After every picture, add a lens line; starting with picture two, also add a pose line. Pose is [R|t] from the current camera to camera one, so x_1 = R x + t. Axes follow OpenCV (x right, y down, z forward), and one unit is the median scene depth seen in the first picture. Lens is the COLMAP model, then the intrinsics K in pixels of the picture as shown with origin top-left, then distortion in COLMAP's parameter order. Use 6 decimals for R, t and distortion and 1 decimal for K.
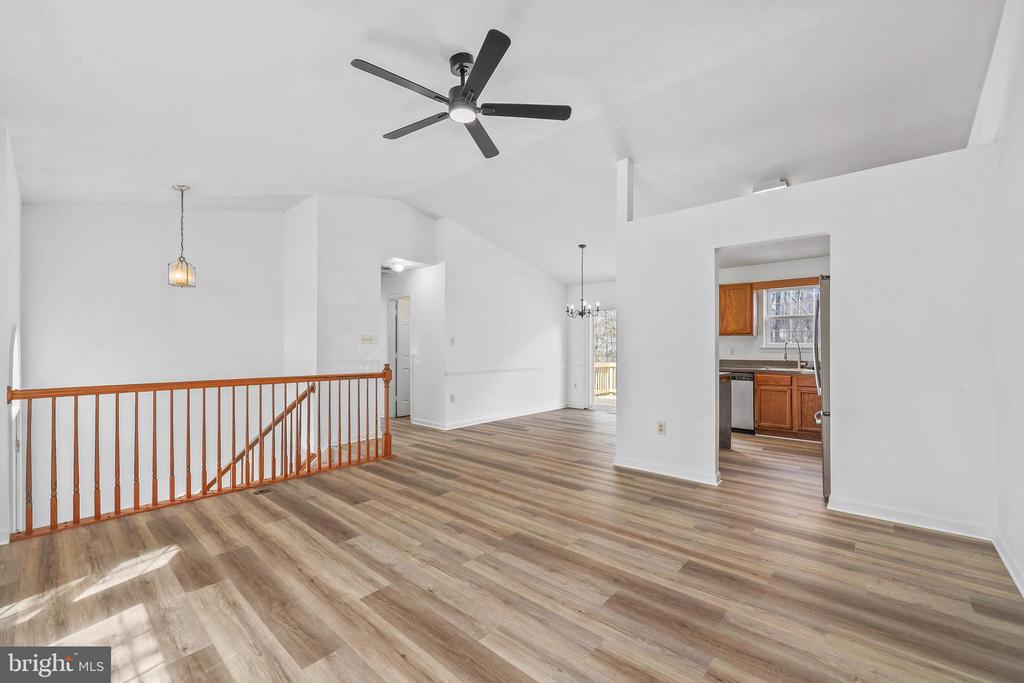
lens RADIAL K [[417.4, 0, 513.7], [0, 417.4, 345.6], [0, 0, 1]] dist [-0.000709, -0.000079]
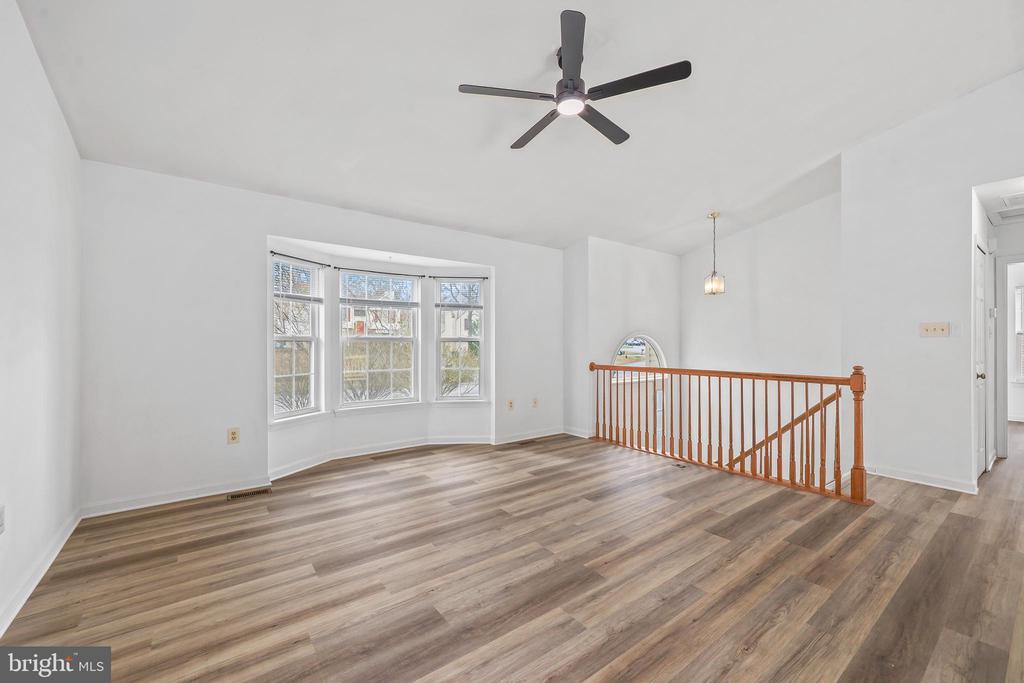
lens RADIAL K [[415.5, 0, 512.0], [0, 415.5, 341.5], [0, 0, 1]] dist [0.003152, 0.000186]
pose [[-0.198653, -0.005532, -0.980054, 0.776155], [0.005094, 0.999965, -0.006677, 0.008429], [0.980057, -0.006319, -0.198618, 0.945496]]
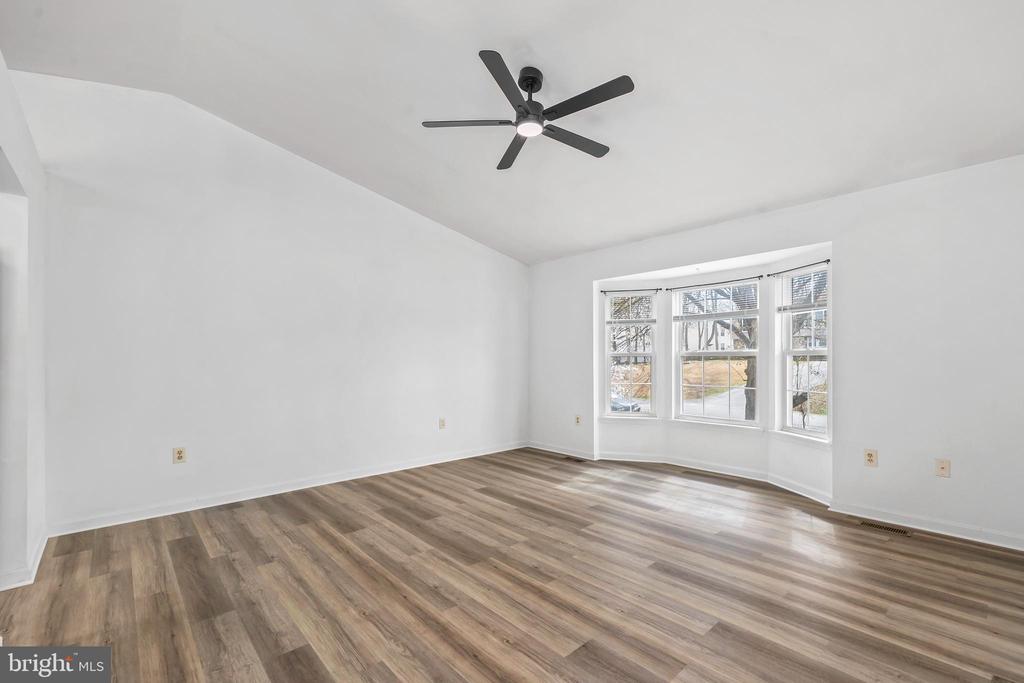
lens RADIAL K [[439.2, 0, 515.1], [0, 439.2, 357.5], [0, 0, 1]] dist [0.000471, 0.000024]
pose [[-0.993761, 0.005885, 0.111374, -0.184581], [0.004890, 0.999946, -0.009204, 0.012130], [-0.111422, -0.008602, -0.993736, 1.846210]]
